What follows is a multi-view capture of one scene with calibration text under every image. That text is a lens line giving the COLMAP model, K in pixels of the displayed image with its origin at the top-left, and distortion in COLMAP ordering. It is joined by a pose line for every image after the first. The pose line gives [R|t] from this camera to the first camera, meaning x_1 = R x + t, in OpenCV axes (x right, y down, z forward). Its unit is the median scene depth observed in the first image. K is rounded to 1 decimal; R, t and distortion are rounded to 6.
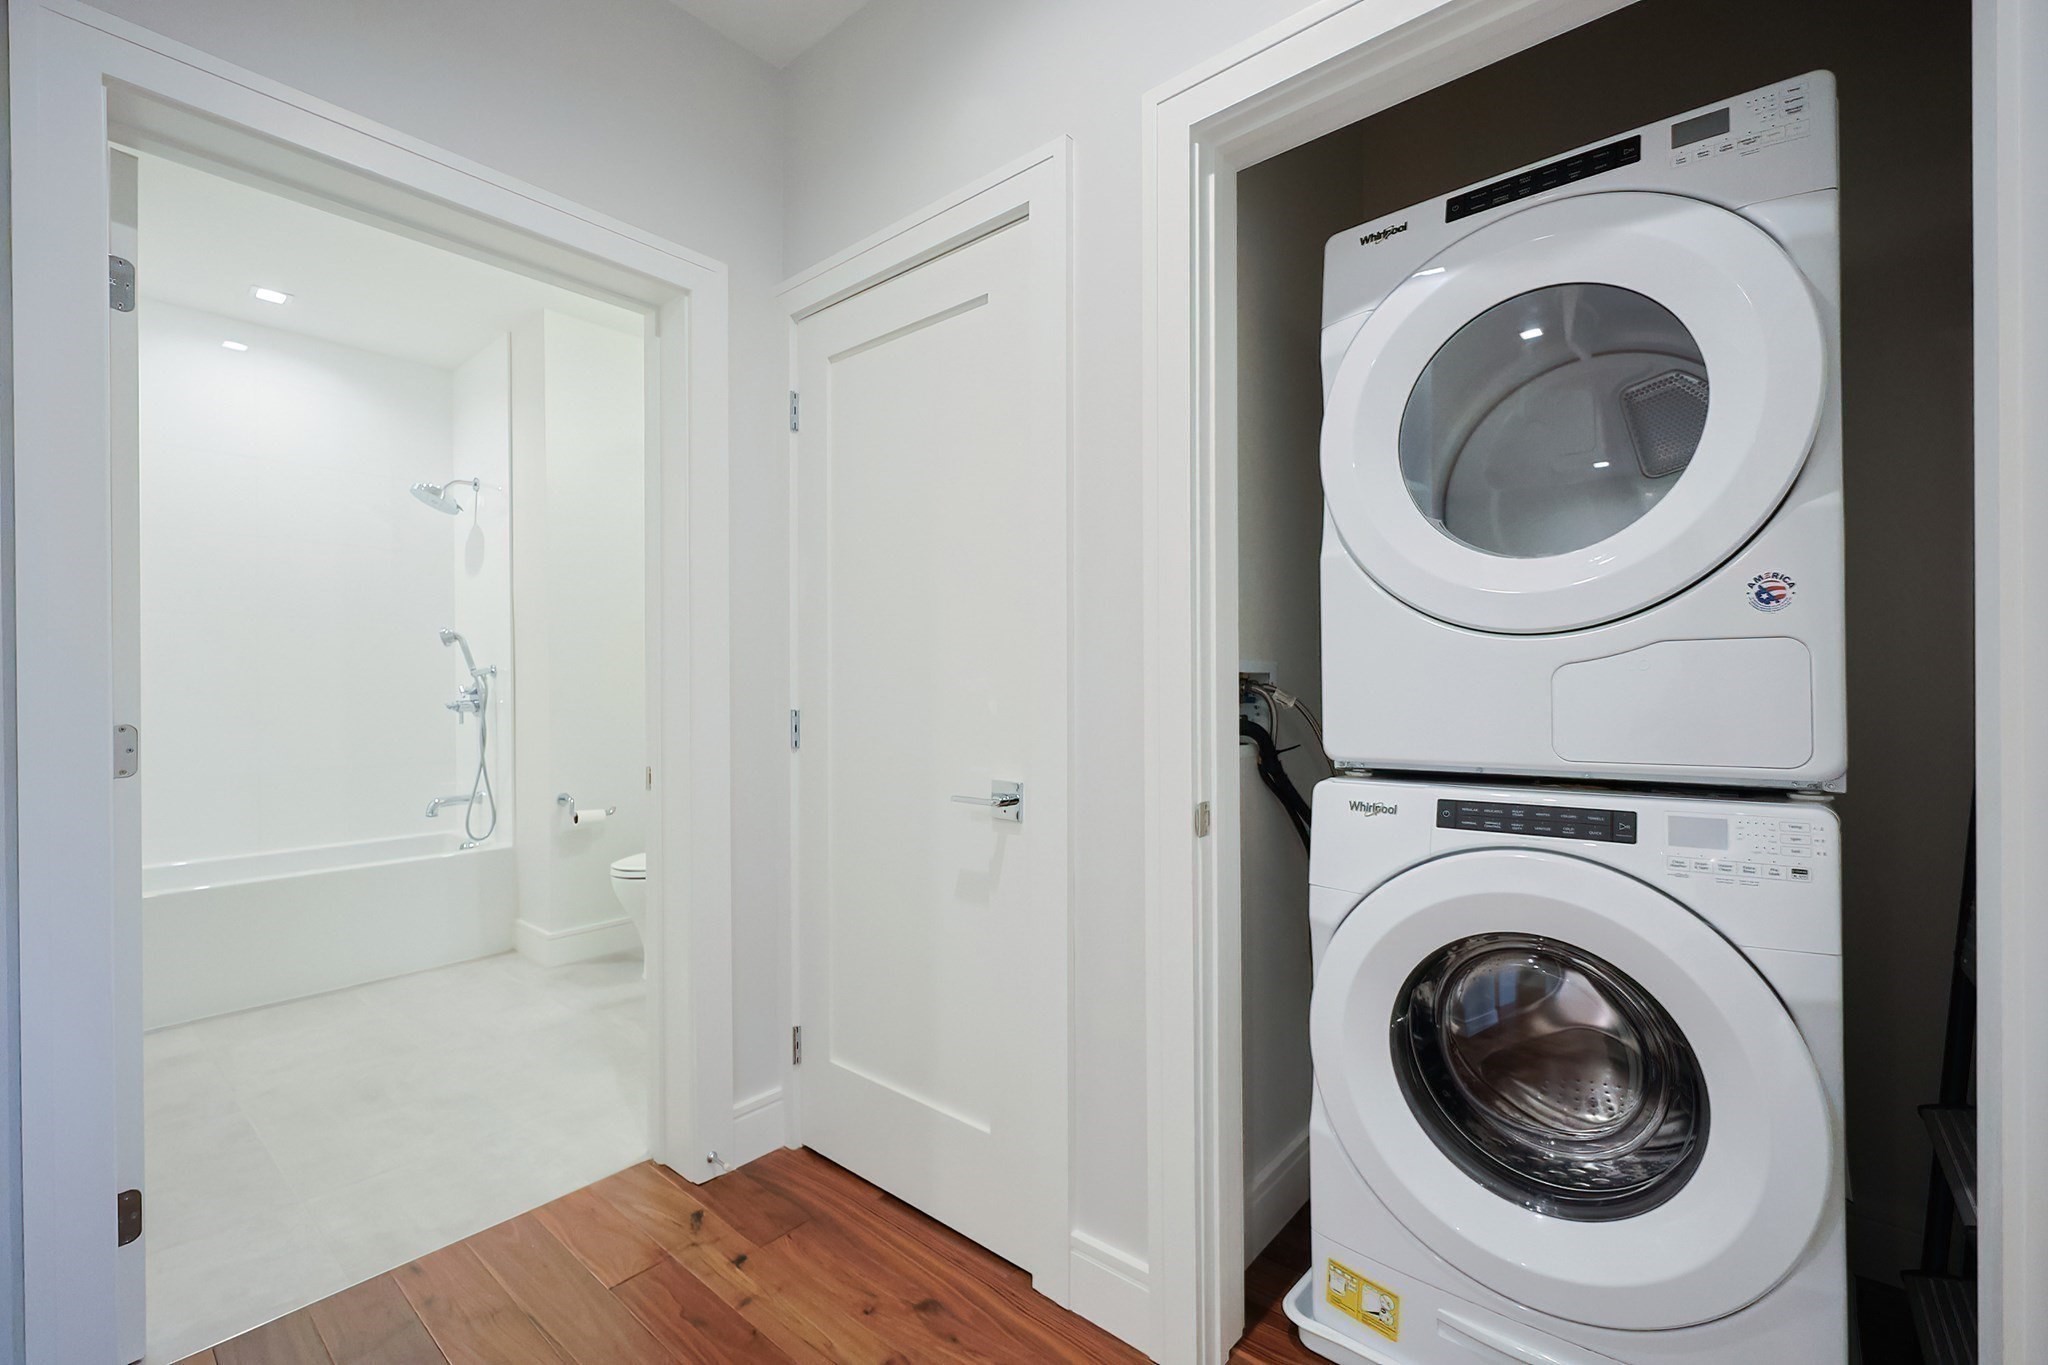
lens RADIAL K [[875.4, 0, 1054.5], [0, 875.4, 689.5], [0, 0, 1]] dist [-0.000186, 0.000169]
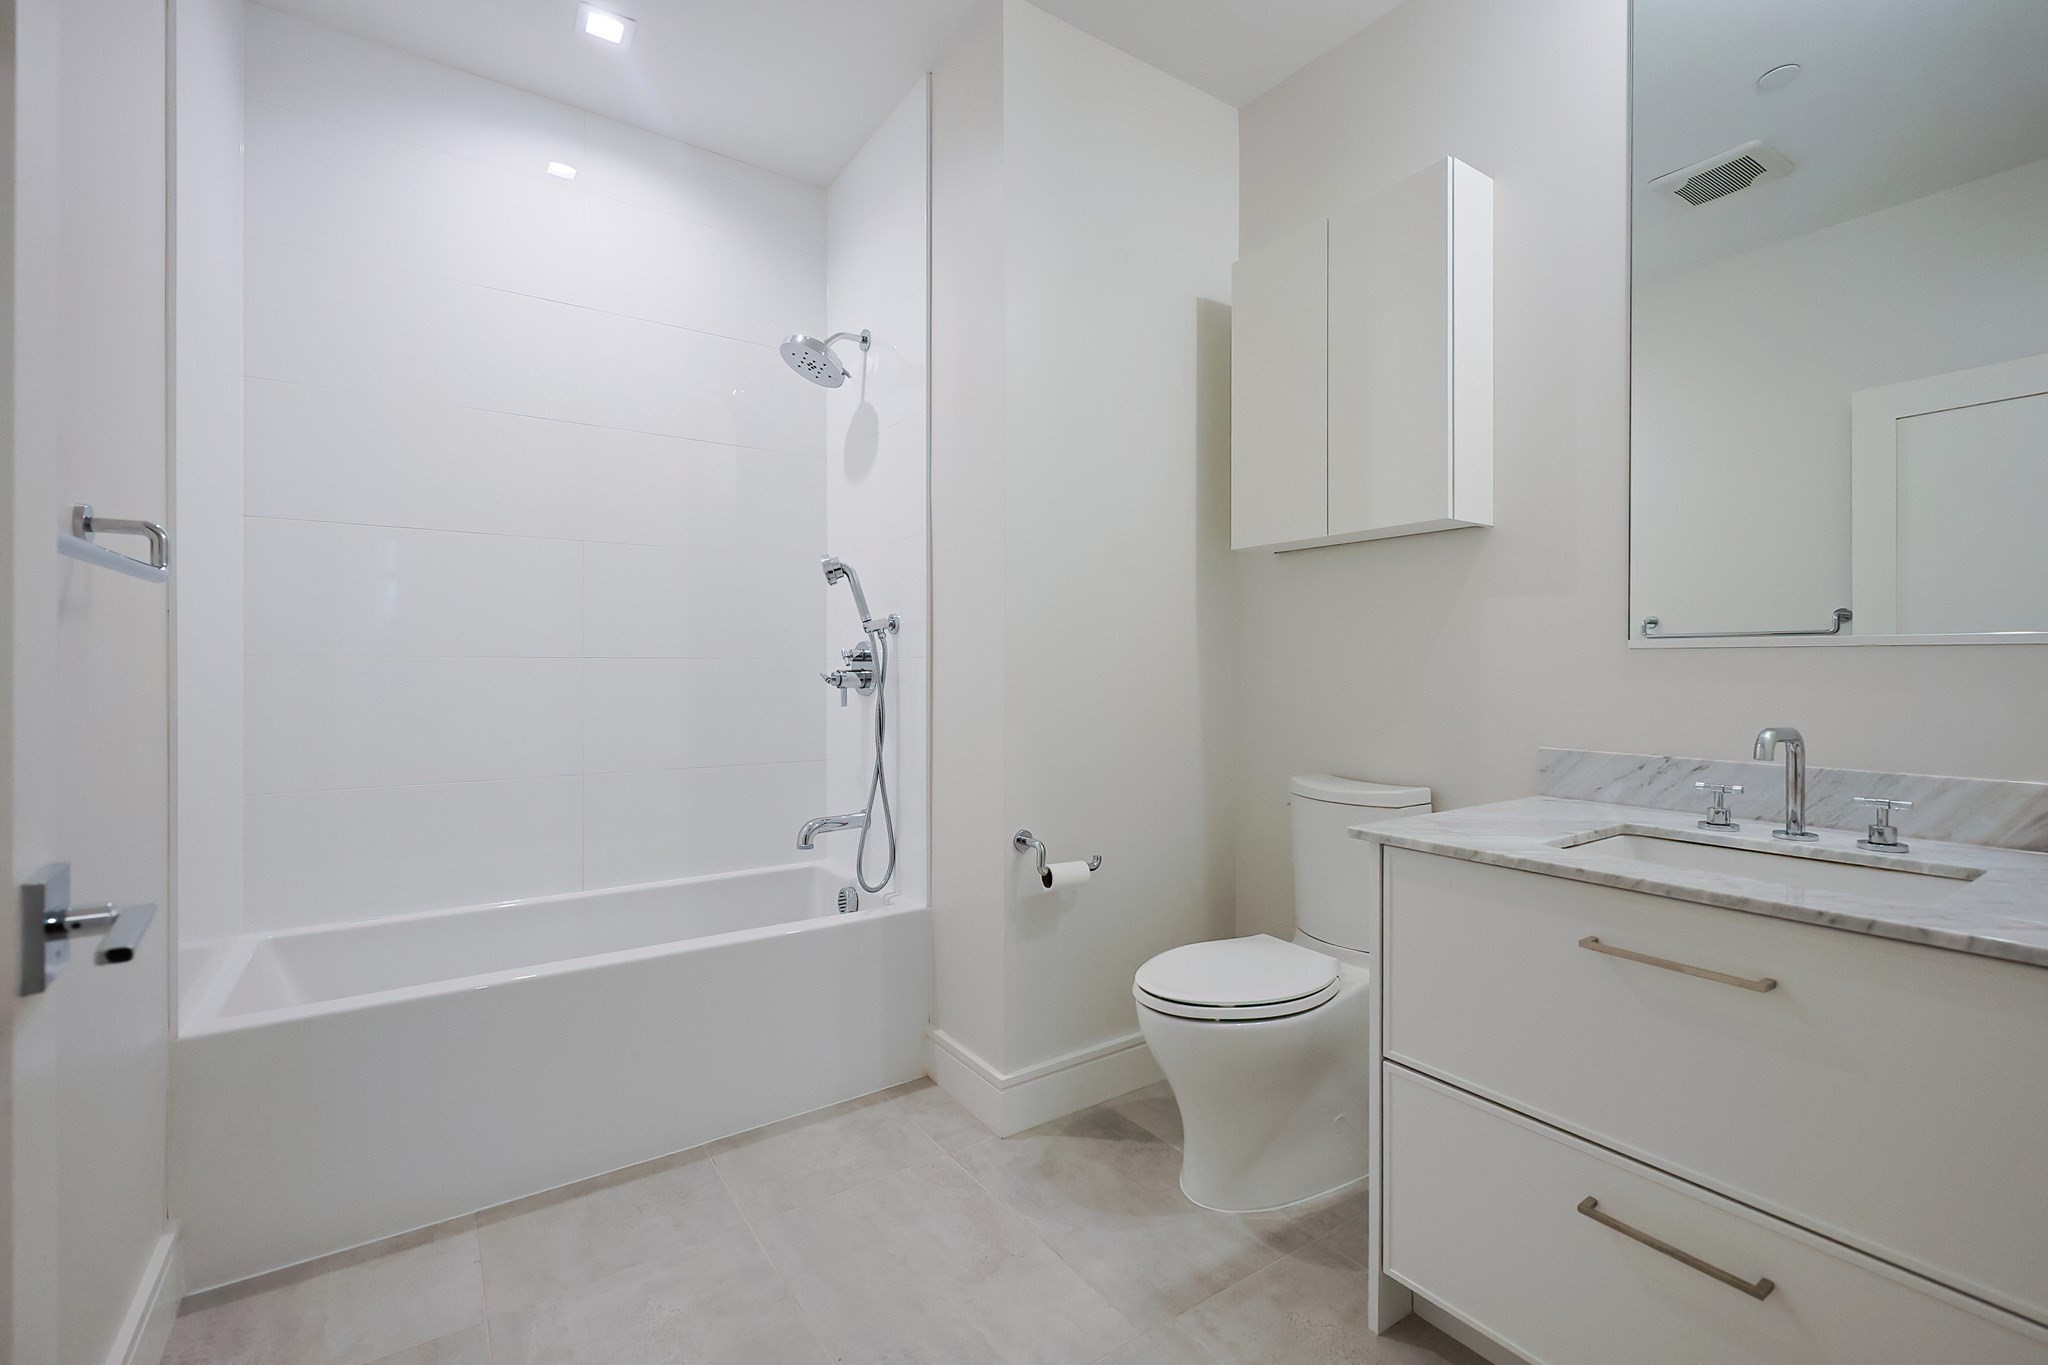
lens RADIAL K [[875.4, 0, 1032.9], [0, 875.4, 664.1], [0, 0, 1]] dist [-0.000186, 0.000169]
pose [[0.966101, 0.005526, -0.258105, -0.385224], [-0.007523, 0.999949, -0.006750, 0.011892], [0.258055, 0.008462, 0.966093, 0.420134]]
